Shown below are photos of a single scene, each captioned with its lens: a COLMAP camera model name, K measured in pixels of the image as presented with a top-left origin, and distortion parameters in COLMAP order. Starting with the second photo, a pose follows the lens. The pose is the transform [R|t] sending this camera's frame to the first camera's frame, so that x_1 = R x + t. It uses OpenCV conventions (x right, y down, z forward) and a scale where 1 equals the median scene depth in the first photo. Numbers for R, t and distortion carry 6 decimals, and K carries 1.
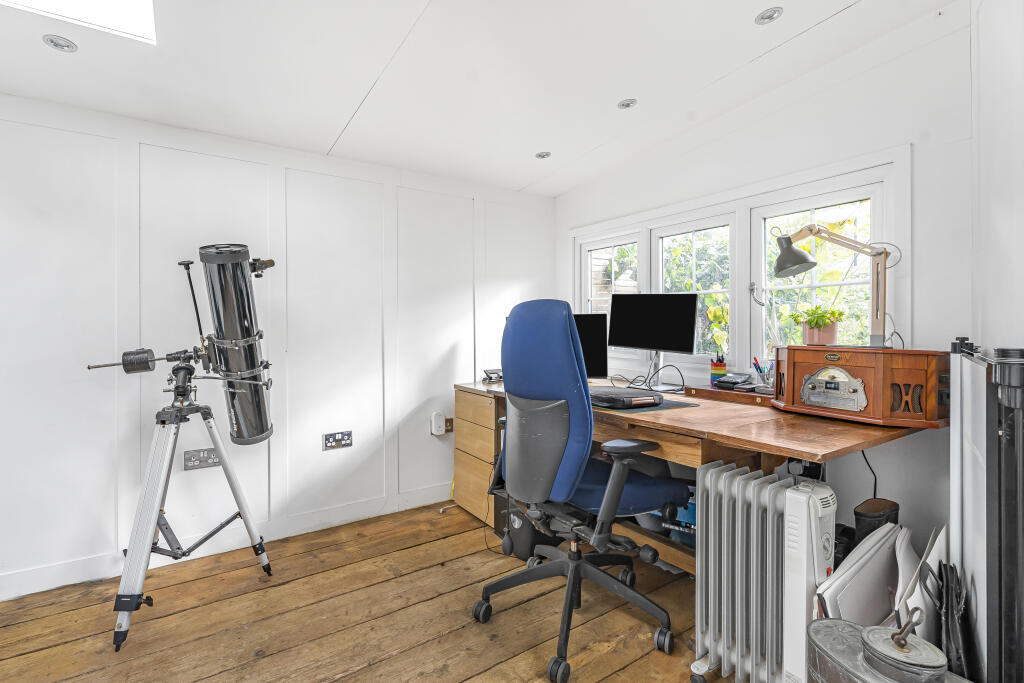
lens RADIAL K [[475.0, 0, 513.1], [0, 475.0, 312.9], [0, 0, 1]] dist [-0.001979, 0.000210]
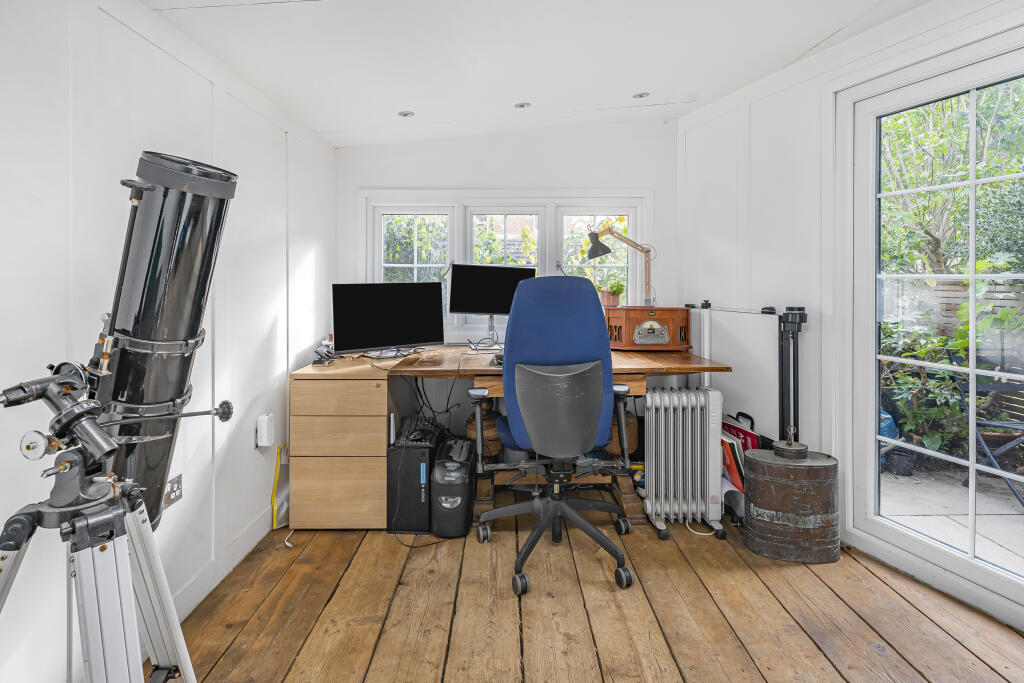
lens RADIAL K [[478.8, 0, 512.0], [0, 478.8, 273.8], [0, 0, 1]] dist [0.000477, 0.000564]
pose [[0.555365, 0.018952, 0.831391, -0.722743], [-0.023223, 0.999704, -0.007276, -0.016066], [-0.831282, -0.015266, 0.555641, 0.357477]]
